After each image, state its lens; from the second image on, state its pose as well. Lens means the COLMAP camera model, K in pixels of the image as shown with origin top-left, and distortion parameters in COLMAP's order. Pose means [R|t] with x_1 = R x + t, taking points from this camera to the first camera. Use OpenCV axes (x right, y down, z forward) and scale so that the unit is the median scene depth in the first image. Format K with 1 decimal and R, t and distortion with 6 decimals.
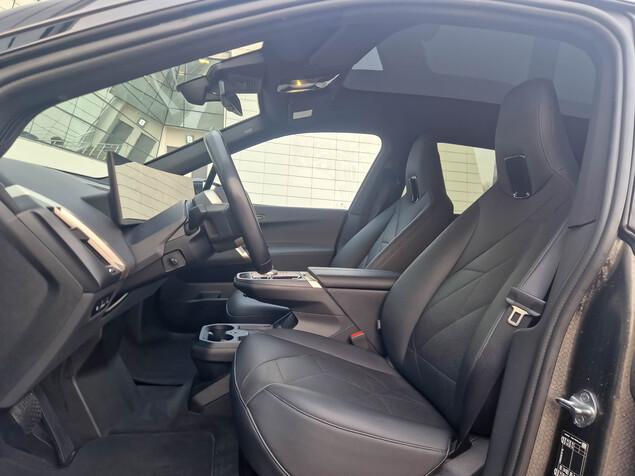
lens RADIAL K [[424.3, 0, 317.7], [0, 424.3, 223.8], [0, 0, 1]] dist [0.051999, -0.001174]
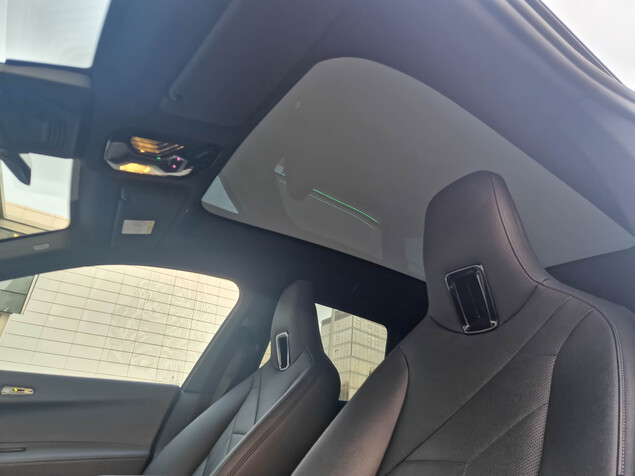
lens RADIAL K [[424.3, 0, 317.7], [0, 424.3, 223.8], [0, 0, 1]] dist [0.051999, -0.001174]
pose [[0.926942, 0.163152, 0.337876, -0.000672], [0.003507, 0.896704, -0.442617, 0.044809], [-0.375189, 0.411466, 0.830620, 0.273414]]
